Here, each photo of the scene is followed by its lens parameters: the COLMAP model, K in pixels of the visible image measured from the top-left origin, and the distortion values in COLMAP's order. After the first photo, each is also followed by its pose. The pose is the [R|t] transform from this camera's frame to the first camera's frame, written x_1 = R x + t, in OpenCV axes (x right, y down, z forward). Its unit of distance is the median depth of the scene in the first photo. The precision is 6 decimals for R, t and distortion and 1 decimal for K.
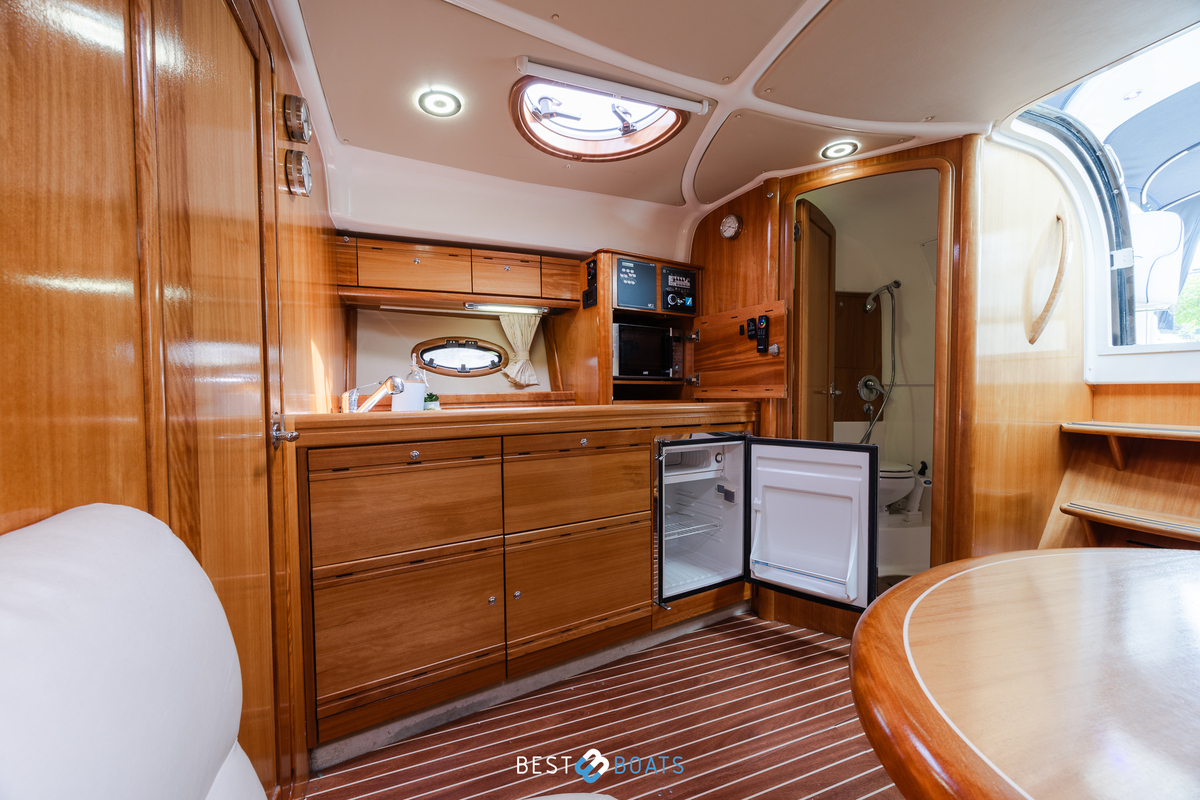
lens RADIAL K [[457.6, 0, 600.3], [0, 457.6, 403.3], [0, 0, 1]] dist [-0.000408, -0.000075]
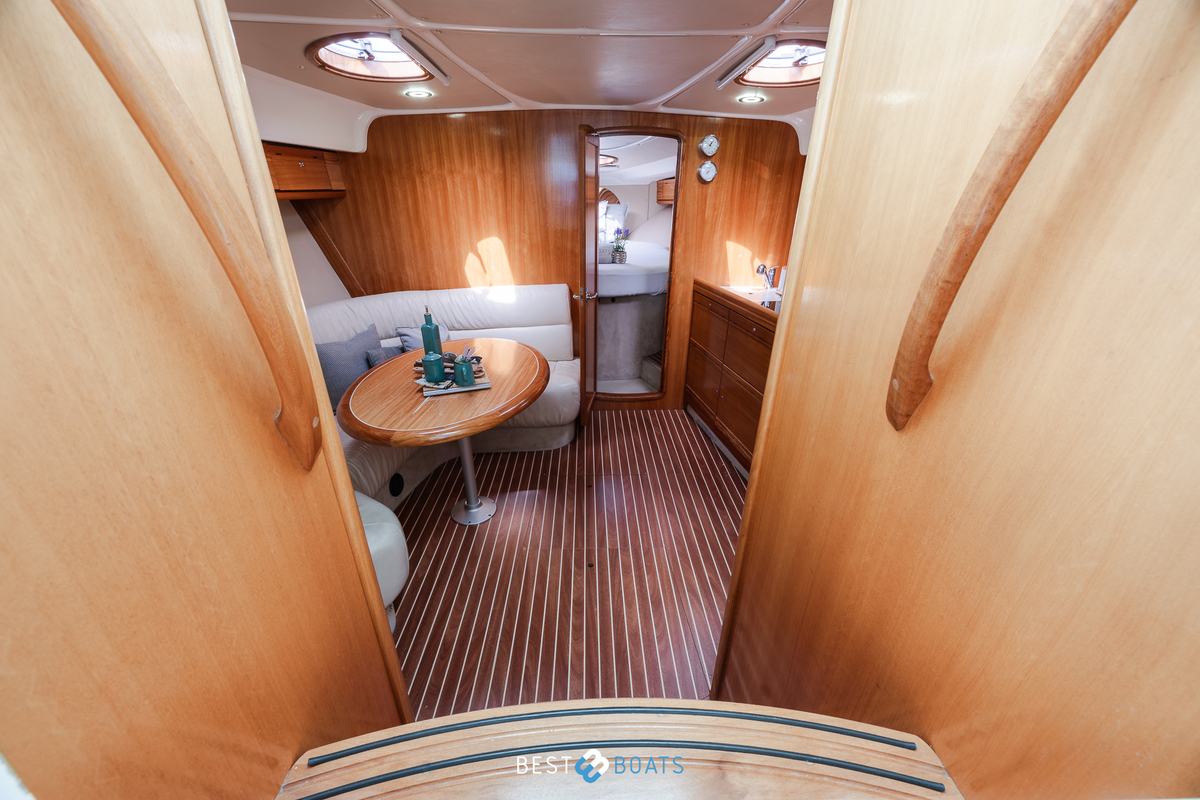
lens RADIAL K [[457.6, 0, 600.3], [0, 457.6, 403.3], [0, 0, 1]] dist [-0.000408, -0.000075]
pose [[-0.336519, 0.402833, -0.851164, 1.189936], [-0.032663, 0.898344, 0.438076, -0.265703], [0.941110, 0.175223, -0.289152, 0.821563]]
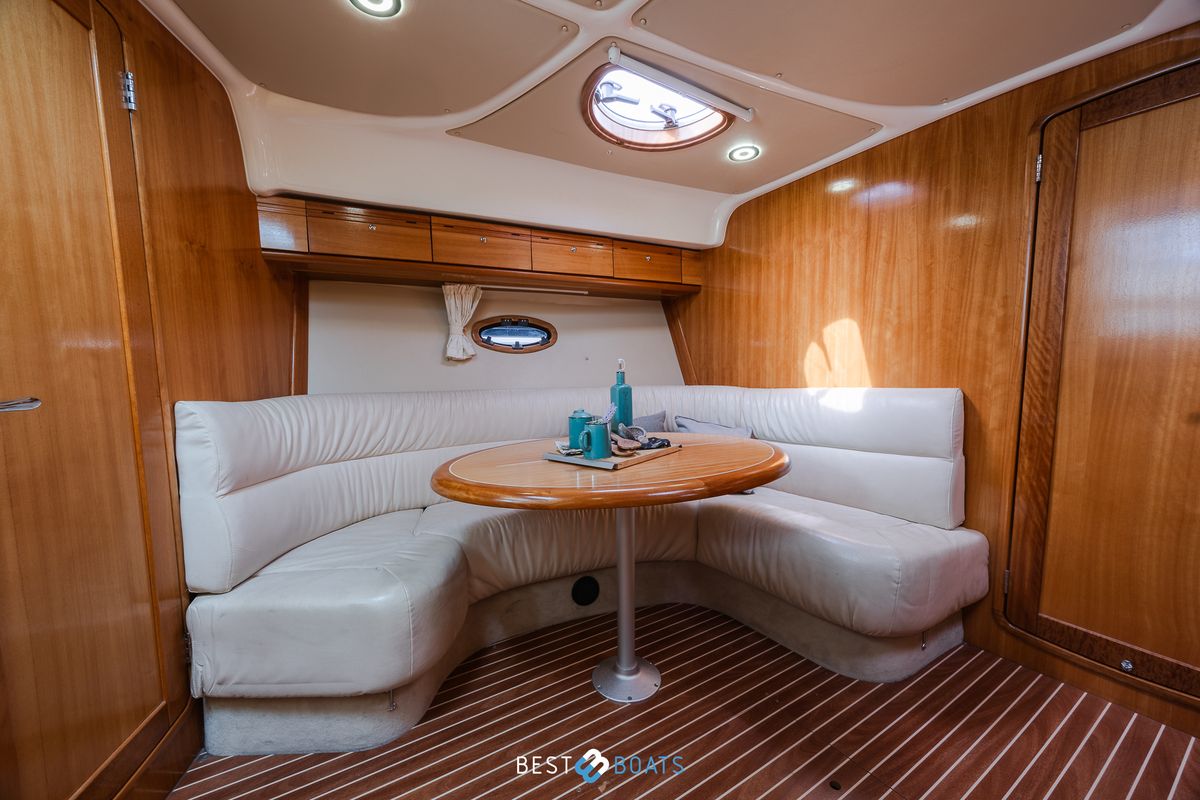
lens RADIAL K [[467.4, 0, 598.6], [0, 467.4, 404.5], [0, 0, 1]] dist [0.000808, -0.000063]
pose [[-0.982163, 0.032954, -0.185120, 0.574240], [0.010395, 0.992532, 0.121537, -0.032874], [0.187743, 0.117445, -0.975171, 0.917961]]
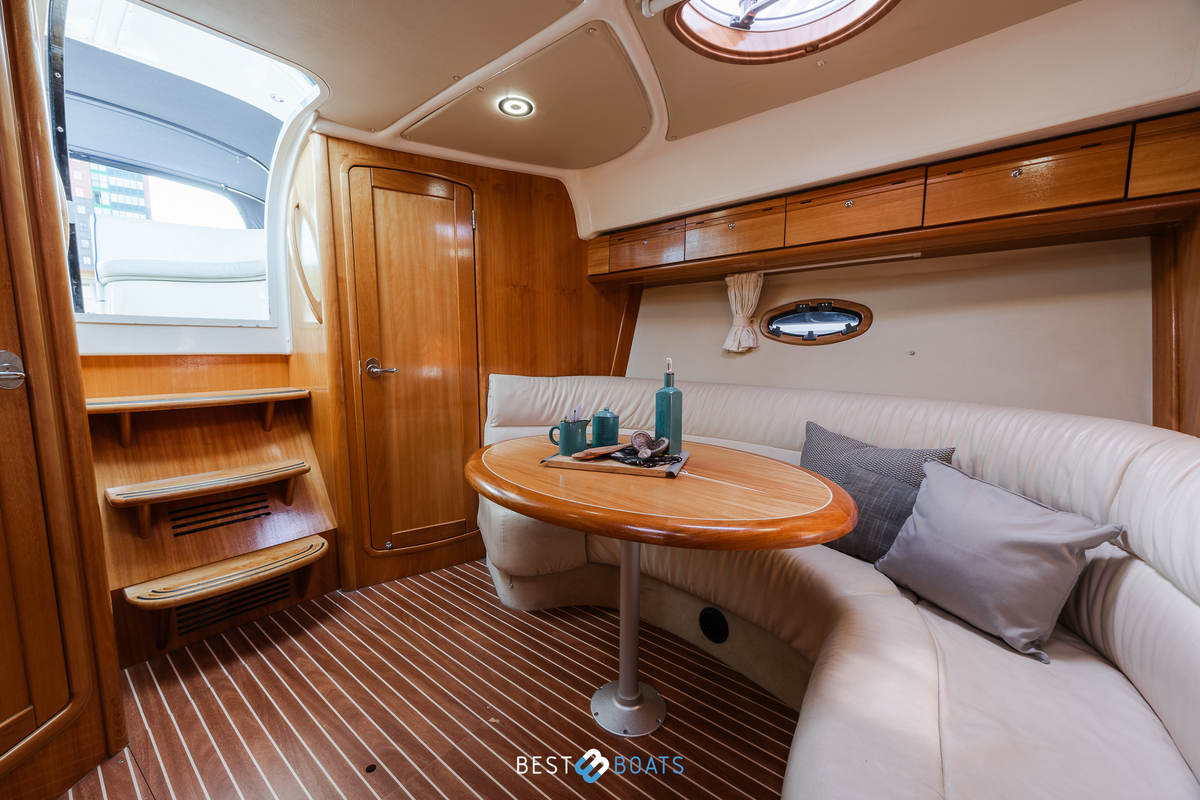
lens RADIAL K [[473.7, 0, 590.7], [0, 473.7, 404.5], [0, 0, 1]] dist [0.000133, 0.000081]
pose [[-0.492120, -0.098622, 0.864923, -0.158333], [0.028291, 0.991225, 0.129120, -0.037772], [-0.870068, 0.088012, -0.485011, 0.577340]]
